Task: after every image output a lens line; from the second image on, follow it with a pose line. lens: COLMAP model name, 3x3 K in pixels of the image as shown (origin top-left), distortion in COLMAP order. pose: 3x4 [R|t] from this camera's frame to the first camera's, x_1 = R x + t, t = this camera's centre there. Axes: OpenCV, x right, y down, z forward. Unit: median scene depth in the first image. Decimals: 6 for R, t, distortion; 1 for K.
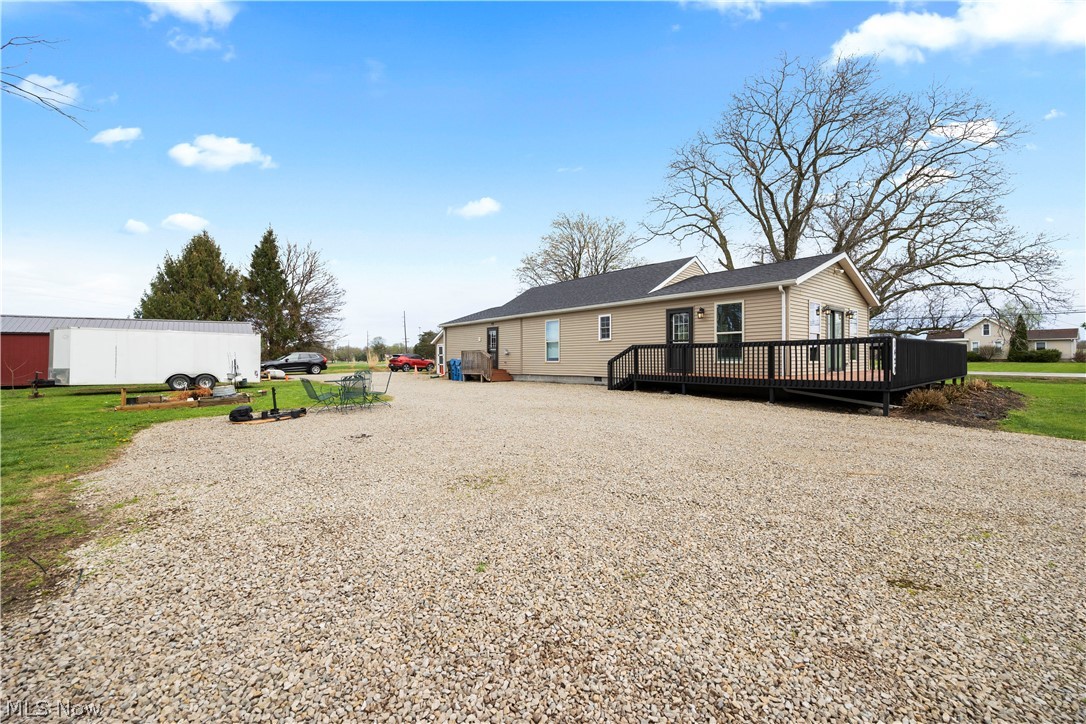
lens RADIAL K [[459.0, 0, 538.6], [0, 459.0, 360.4], [0, 0, 1]] dist [-0.007632, -0.000252]
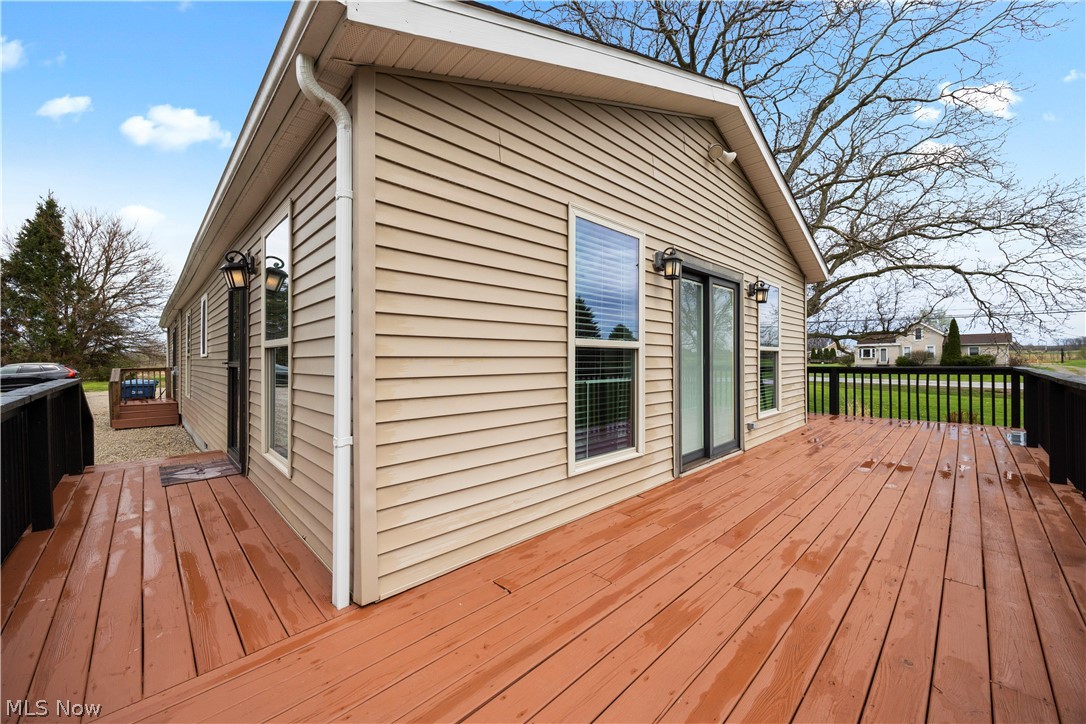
lens RADIAL K [[423.7, 0, 548.6], [0, 423.7, 357.4], [0, 0, 1]] dist [0.006489, -0.000395]
pose [[0.996059, -0.002534, 0.088656, 0.220985], [0.003481, 0.999939, -0.010525, -0.020266], [-0.088623, 0.010793, 0.996007, 0.309125]]
